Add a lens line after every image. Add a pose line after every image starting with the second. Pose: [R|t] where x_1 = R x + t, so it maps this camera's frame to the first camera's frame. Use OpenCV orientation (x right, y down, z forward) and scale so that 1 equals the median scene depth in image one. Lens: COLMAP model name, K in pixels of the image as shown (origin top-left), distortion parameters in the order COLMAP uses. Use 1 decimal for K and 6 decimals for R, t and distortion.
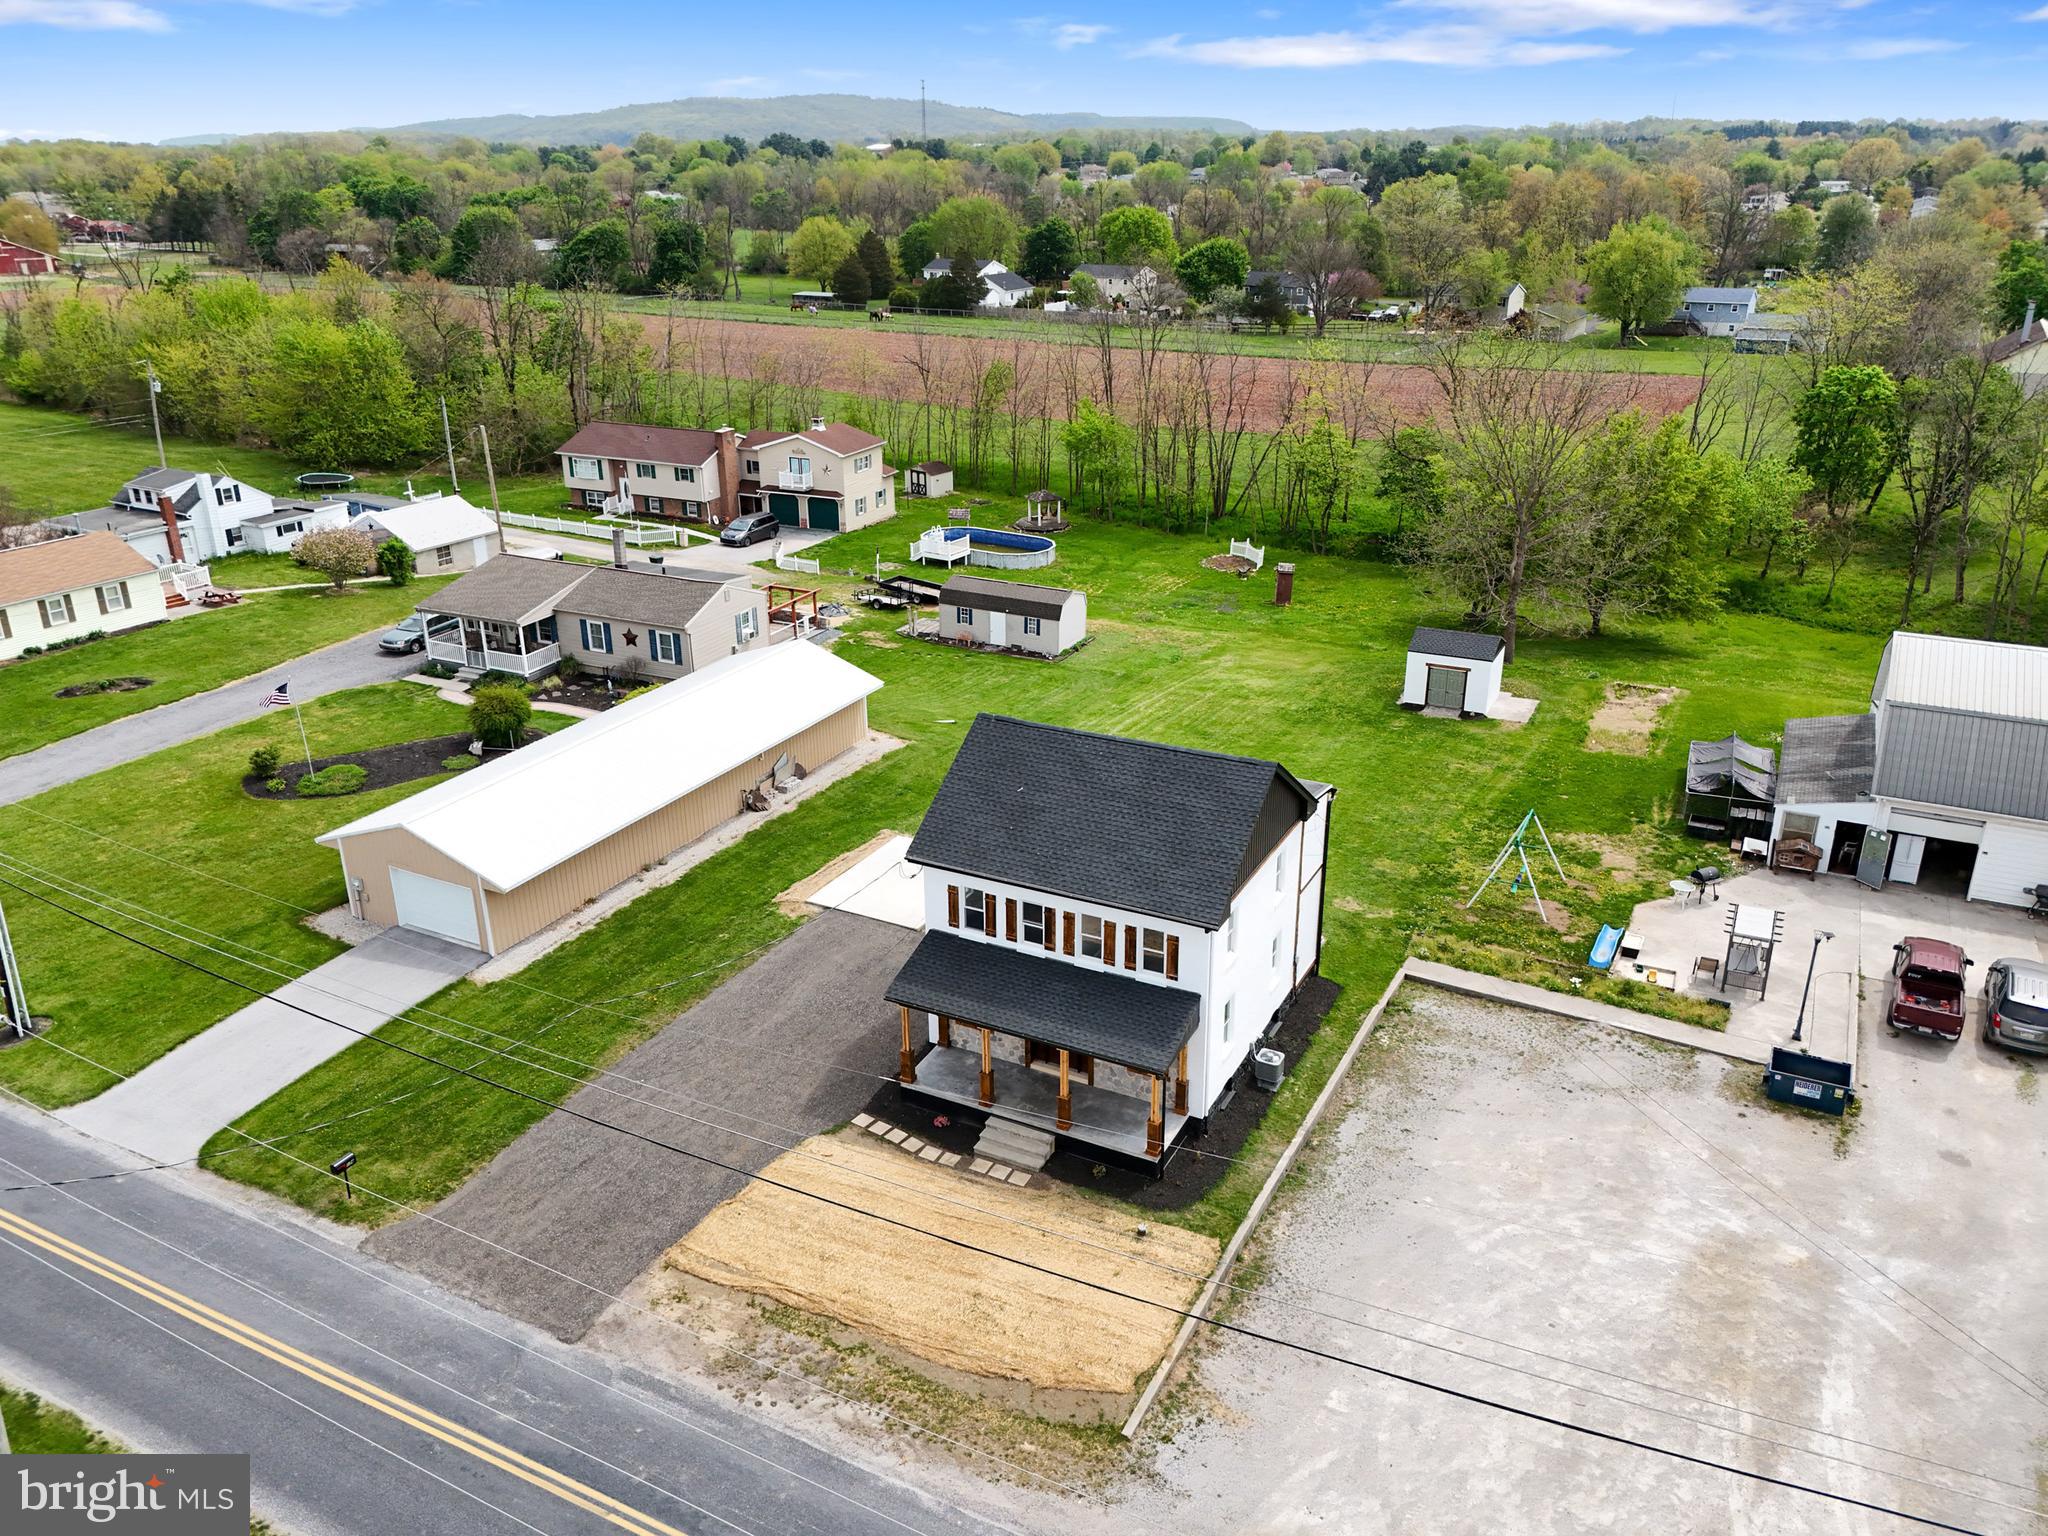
lens RADIAL K [[1509.9, 0, 1029.2], [0, 1509.9, 766.3], [0, 0, 1]] dist [0.084537, -0.094534]
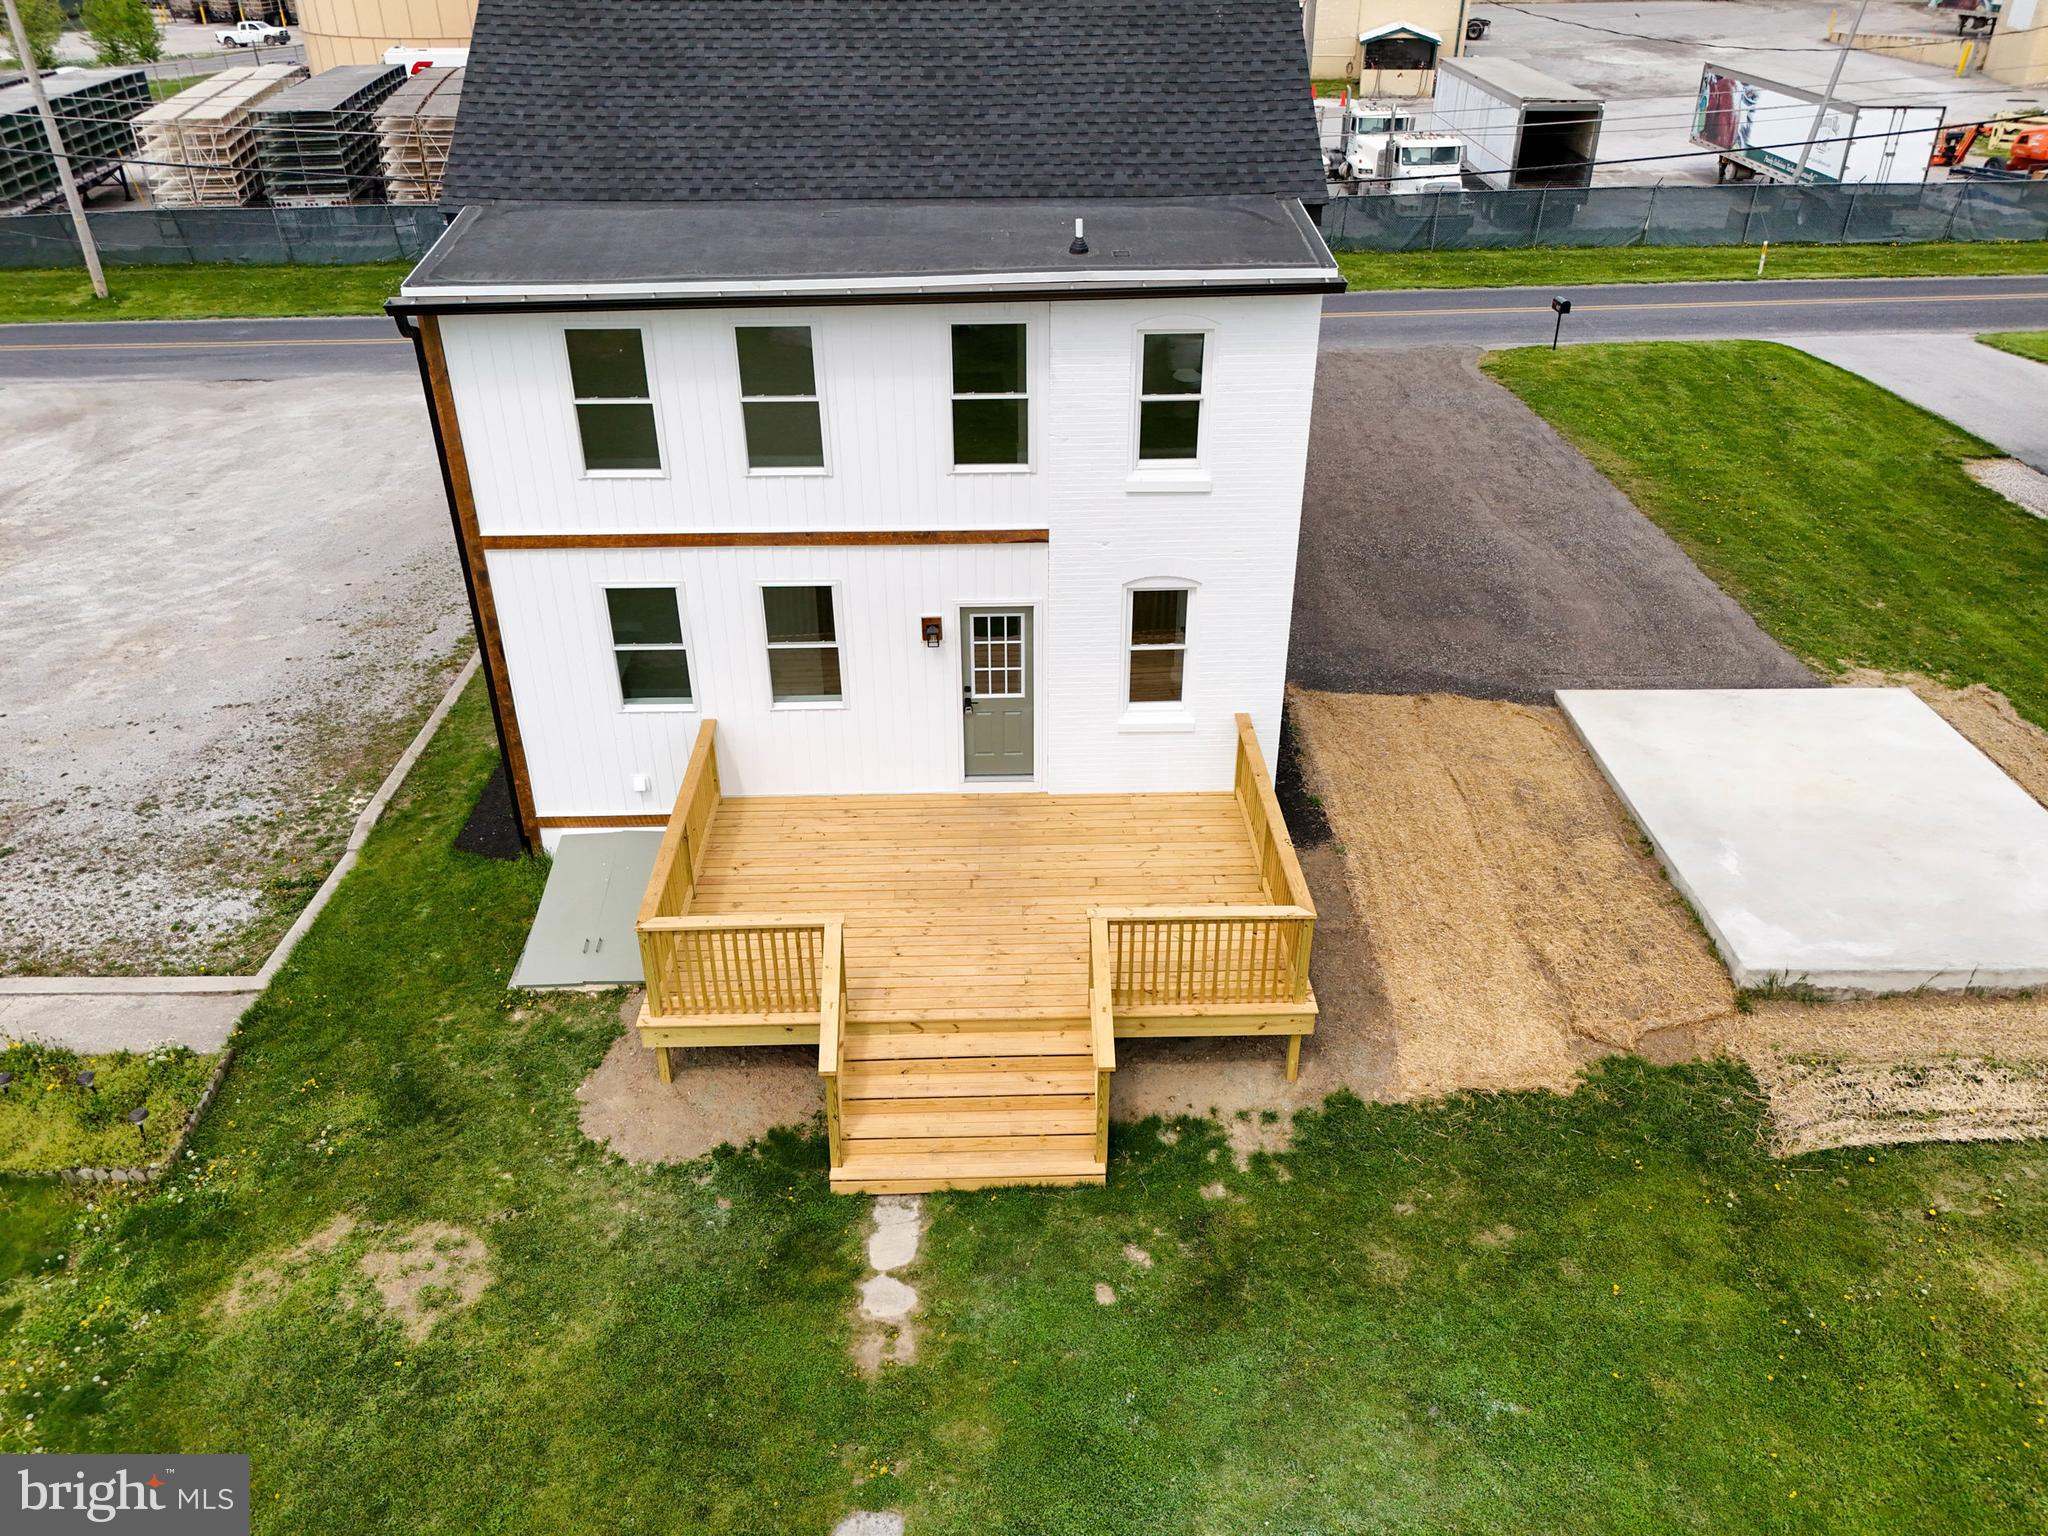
lens RADIAL K [[1509.9, 0, 1029.2], [0, 1509.9, 766.3], [0, 0, 1]] dist [0.084537, -0.094534]
pose [[-0.878235, 0.247184, -0.409394, 0.151644], [-0.172940, 0.633972, 0.753771, -0.110410], [0.445864, 0.732789, -0.514029, 0.812388]]
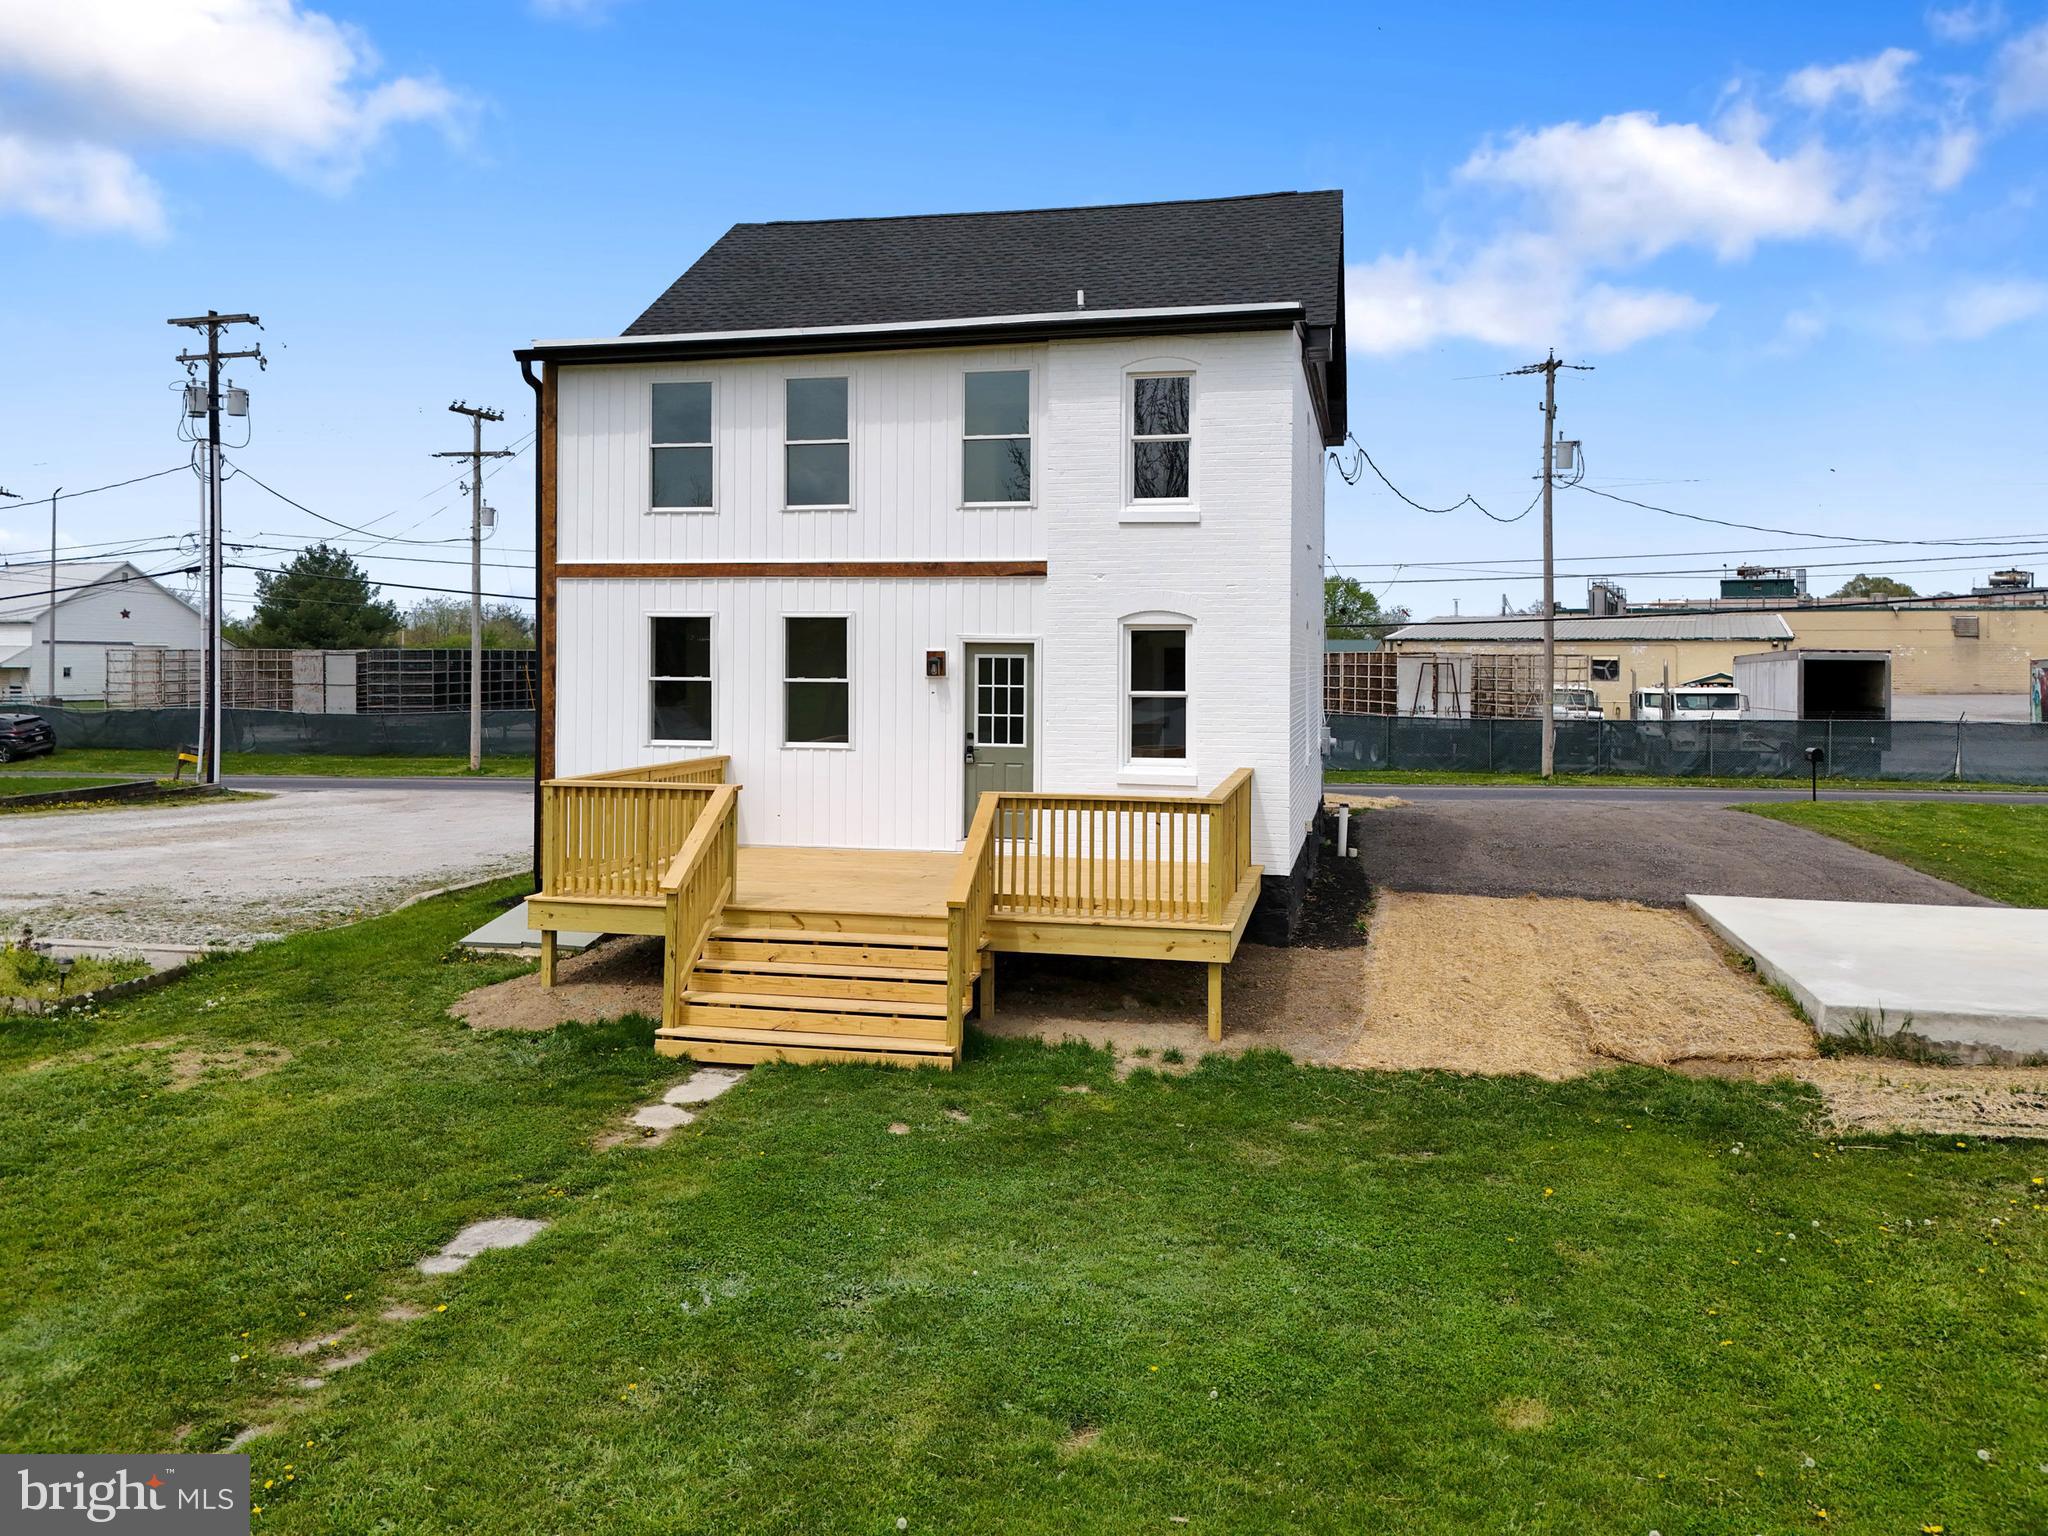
lens RADIAL K [[1544.2, 0, 1021.9], [0, 1544.2, 665.7], [0, 0, 1]] dist [0.097359, -0.104197]
pose [[-0.968477, 0.000294, -0.249102, 0.114508], [-0.094532, 0.924761, 0.368620, -0.041535], [0.230468, 0.380548, -0.895582, 0.888124]]
